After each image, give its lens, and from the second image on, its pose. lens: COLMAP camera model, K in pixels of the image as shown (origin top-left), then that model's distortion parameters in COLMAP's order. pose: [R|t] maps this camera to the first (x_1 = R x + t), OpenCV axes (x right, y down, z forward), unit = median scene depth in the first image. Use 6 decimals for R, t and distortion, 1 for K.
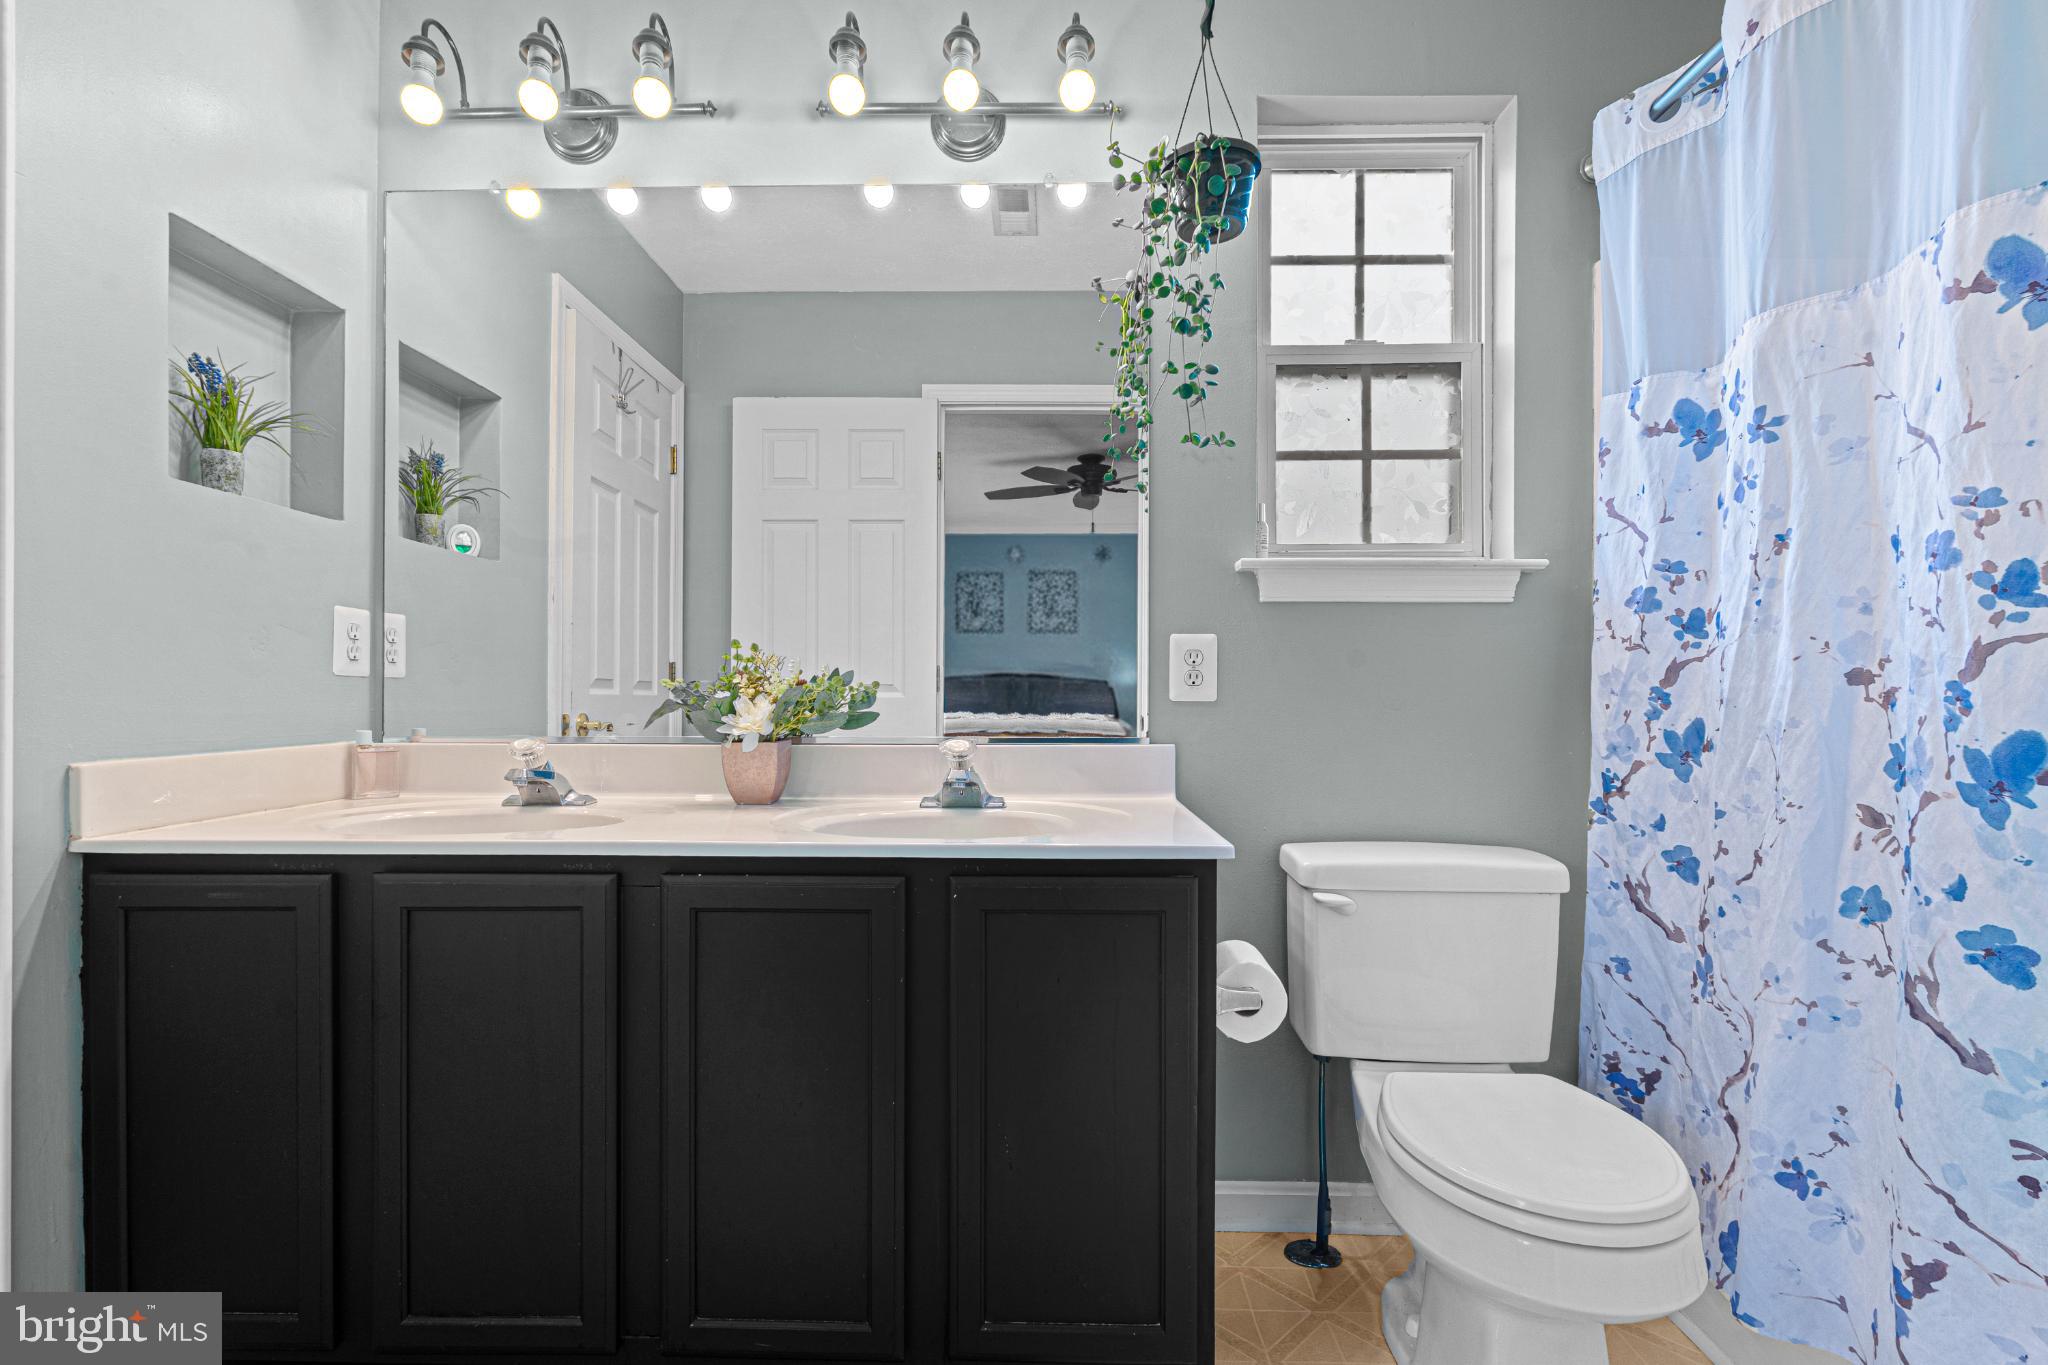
lens RADIAL K [[928.8, 0, 1023.3], [0, 928.8, 697.2], [0, 0, 1]] dist [-0.004149, 0.000717]
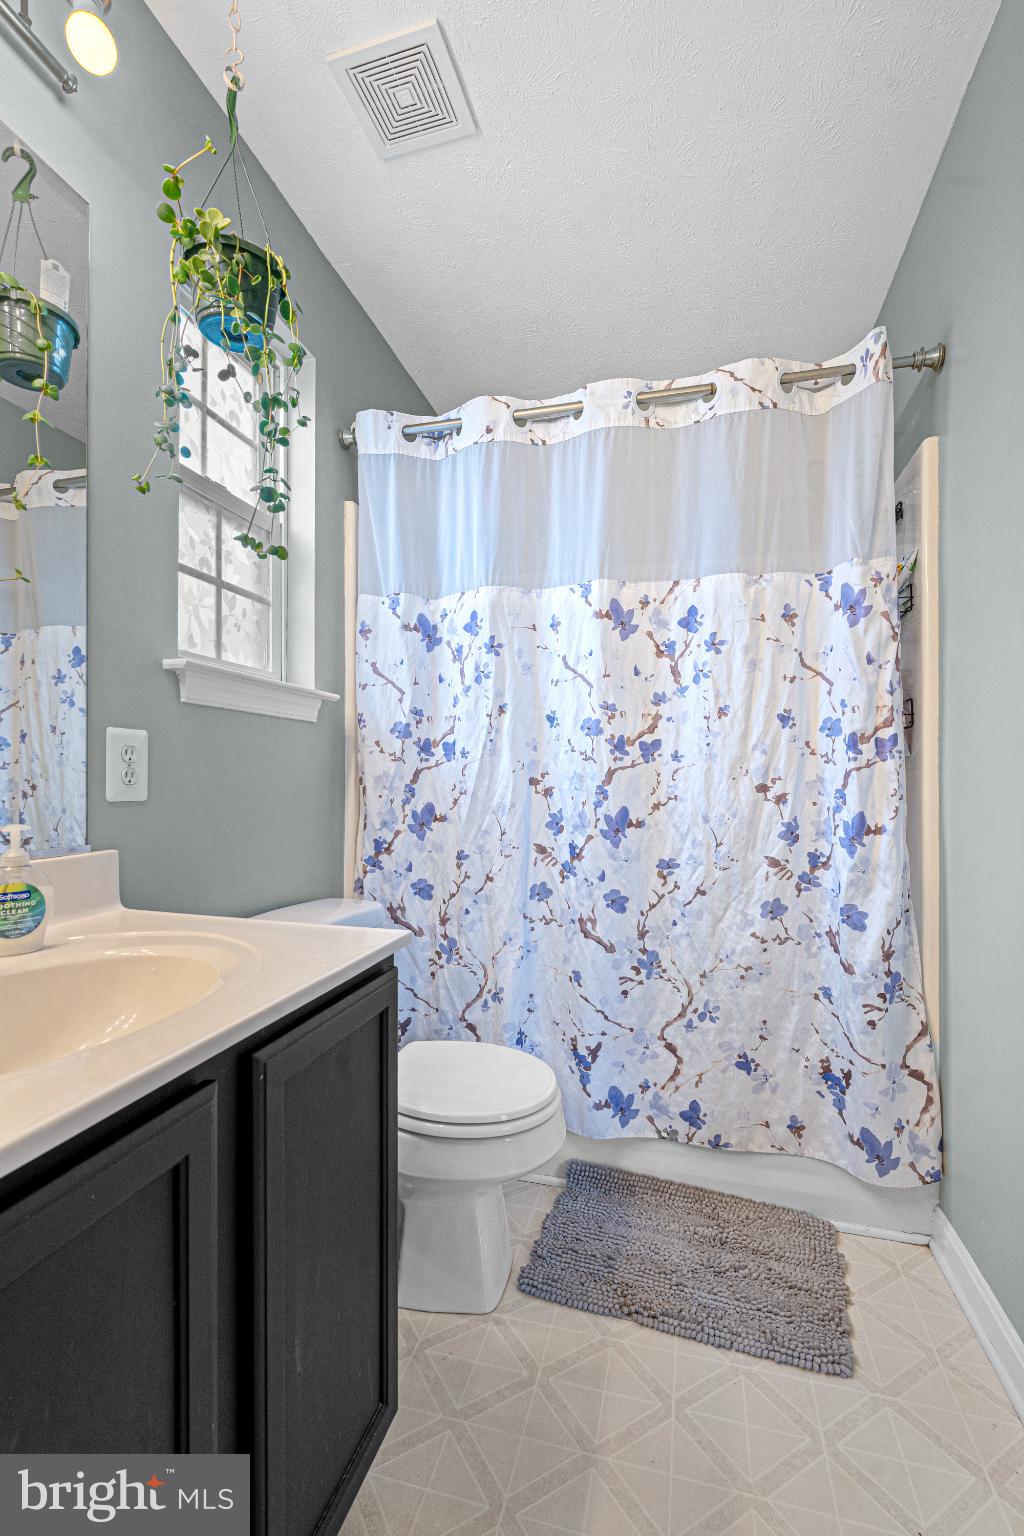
lens RADIAL K [[696.6, 0, 512.4], [0, 696.6, 774.0], [0, 0, 1]] dist [-0.004149, 0.000717]
pose [[0.236749, 0.004997, 0.971558, -0.539358], [-0.003519, 0.999985, -0.004286, -0.028039], [-0.971565, -0.002404, 0.236763, 0.607850]]
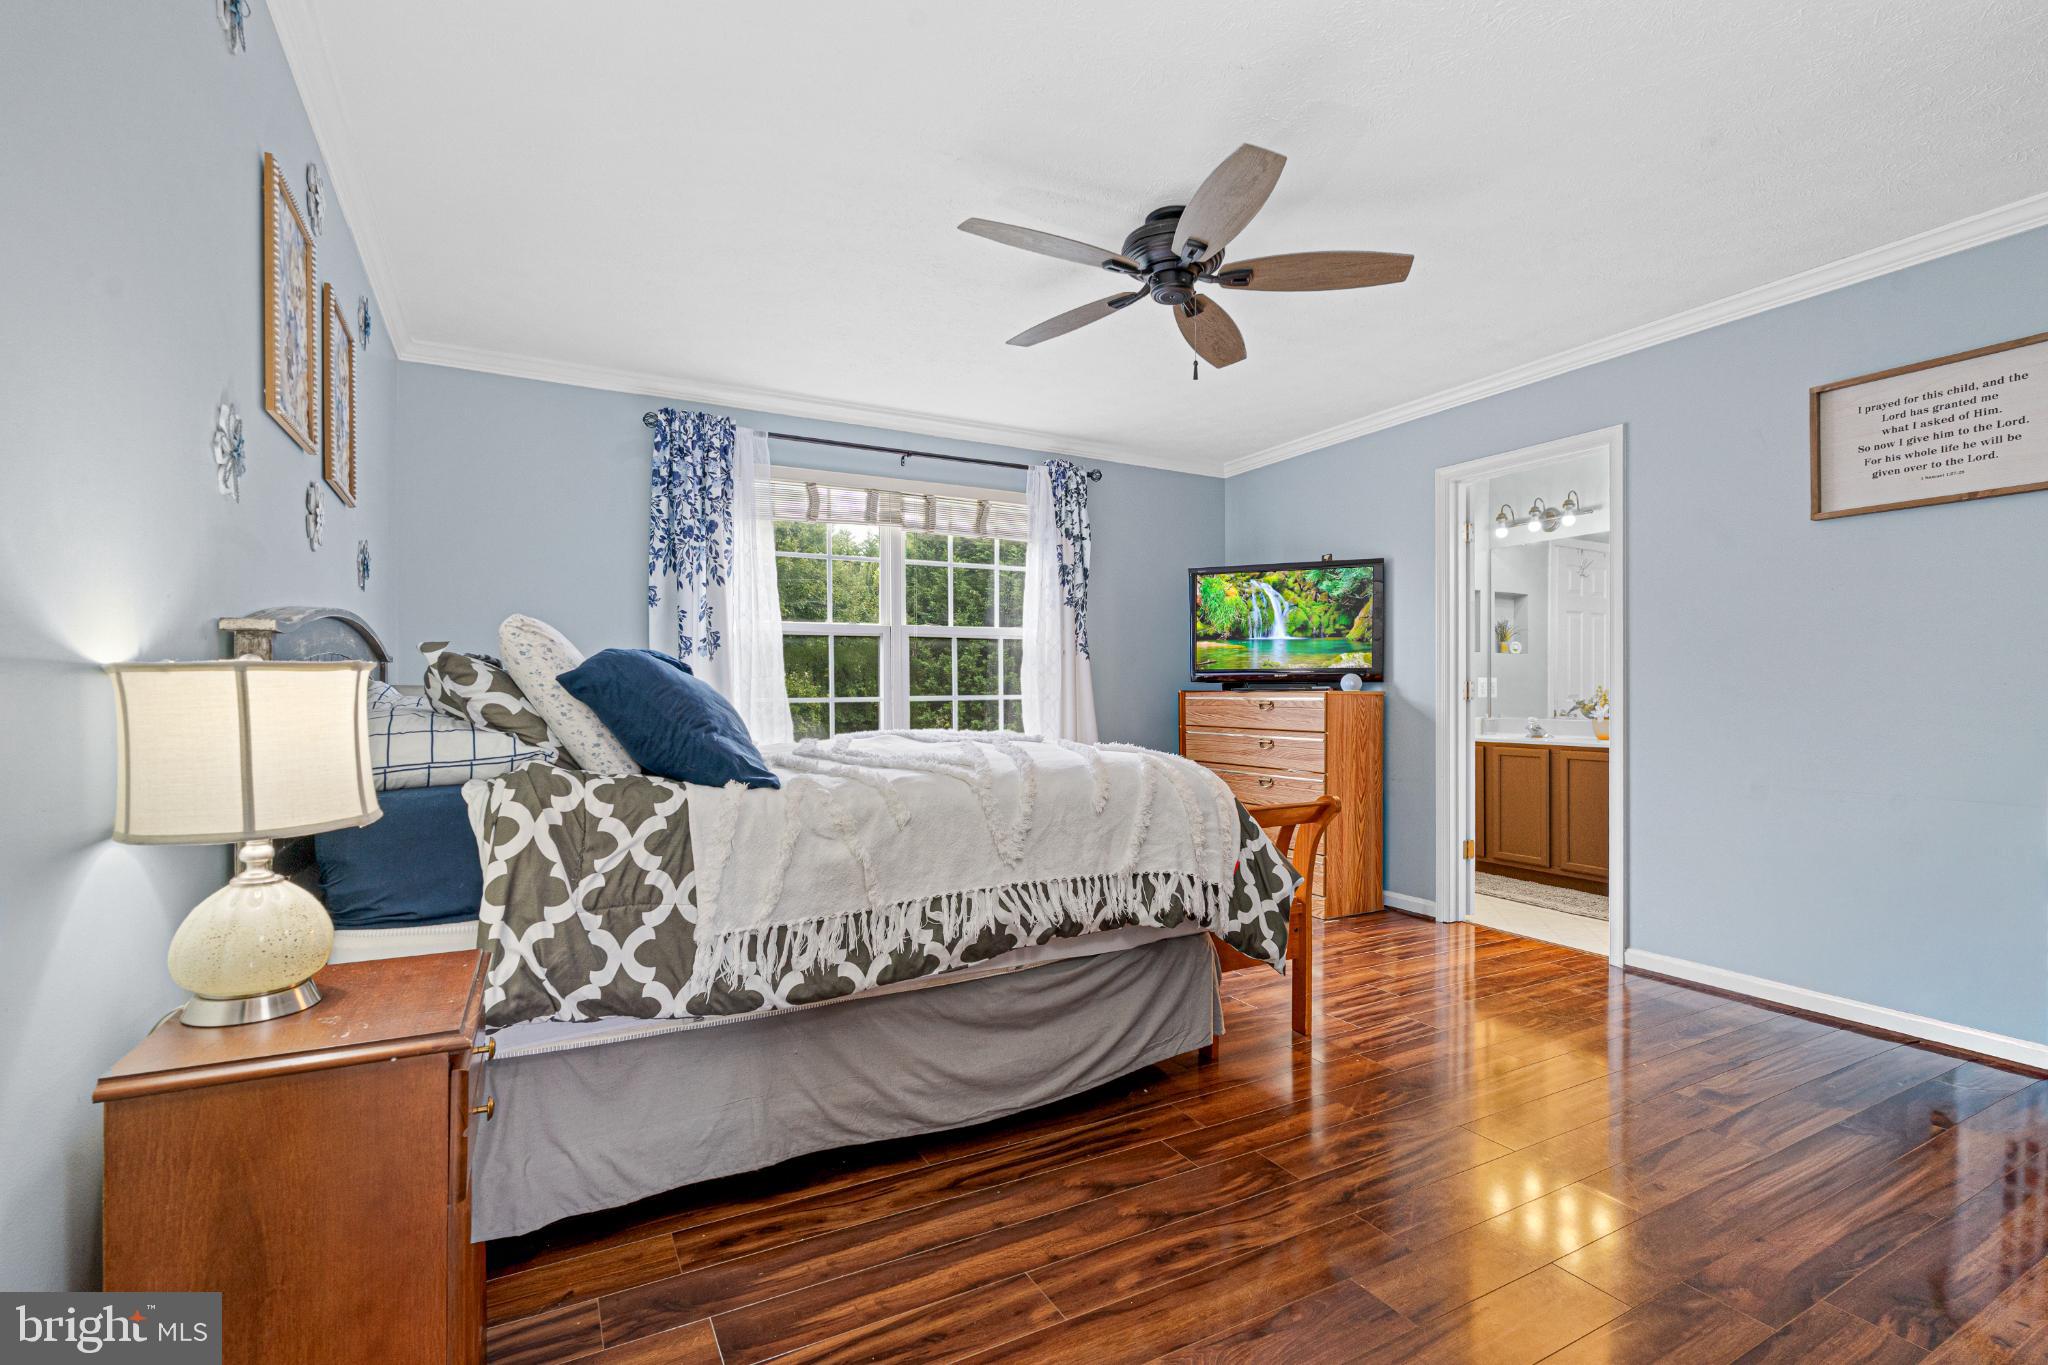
lens RADIAL K [[928.8, 0, 1024.5], [0, 928.8, 692.5], [0, 0, 1]] dist [-0.004149, 0.000717]
pose [[0.496122, -0.004988, -0.868239, 1.184127], [0.005268, 0.999982, -0.002735, -0.035089], [0.868237, -0.003217, 0.496139, -1.818137]]
